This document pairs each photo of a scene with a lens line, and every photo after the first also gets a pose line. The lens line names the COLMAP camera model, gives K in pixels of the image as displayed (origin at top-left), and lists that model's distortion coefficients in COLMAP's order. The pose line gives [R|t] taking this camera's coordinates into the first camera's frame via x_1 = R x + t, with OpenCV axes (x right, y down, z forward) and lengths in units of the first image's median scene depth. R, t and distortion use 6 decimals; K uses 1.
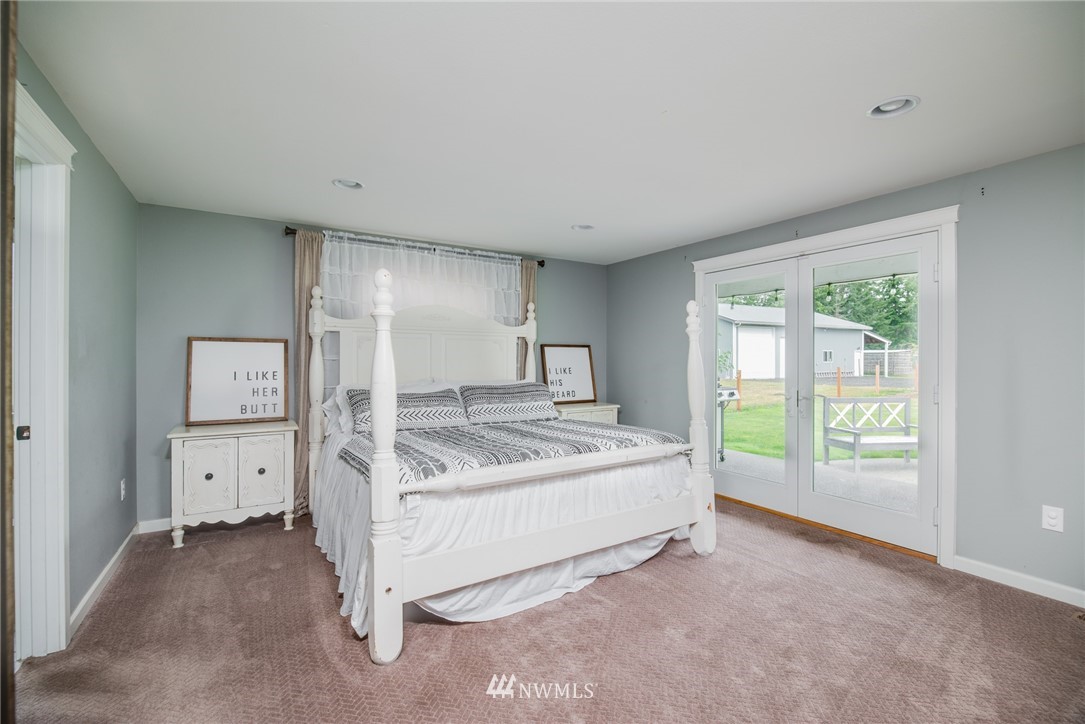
lens RADIAL K [[471.3, 0, 545.1], [0, 471.3, 358.8], [0, 0, 1]] dist [-0.013181, -0.000148]
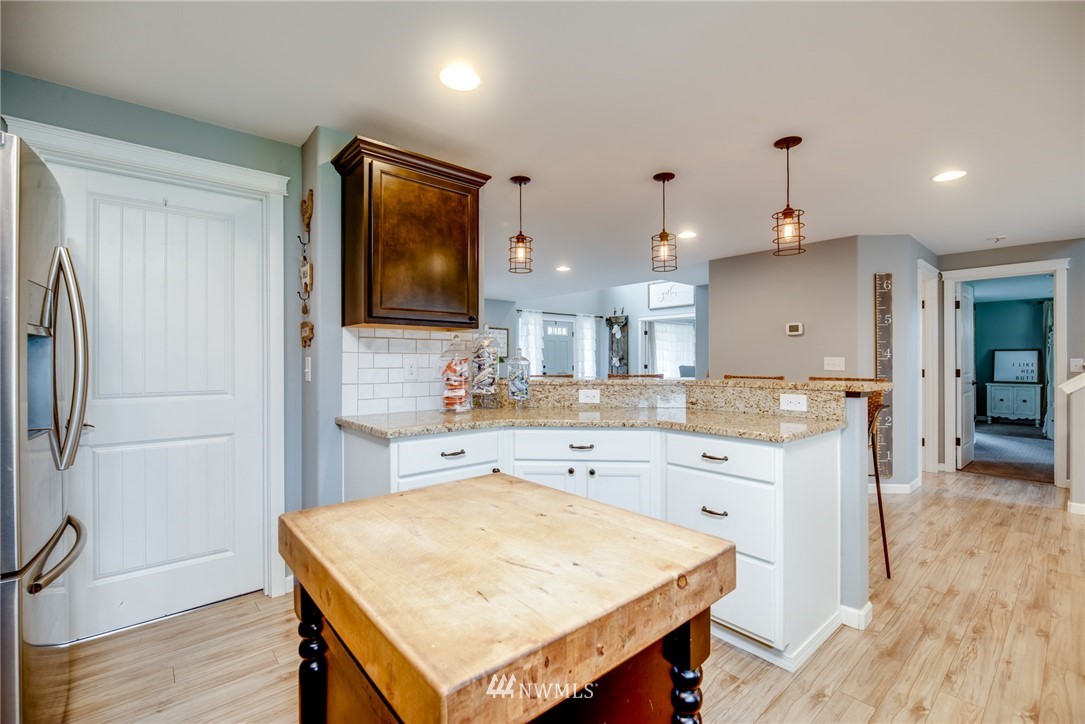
lens RADIAL K [[471.3, 0, 545.1], [0, 471.3, 358.8], [0, 0, 1]] dist [-0.013181, -0.000148]
pose [[0.166659, -0.003134, -0.986010, 1.373868], [0.000979, 0.999995, -0.003013, 0.010676], [0.986014, -0.000463, 0.166661, -1.885304]]
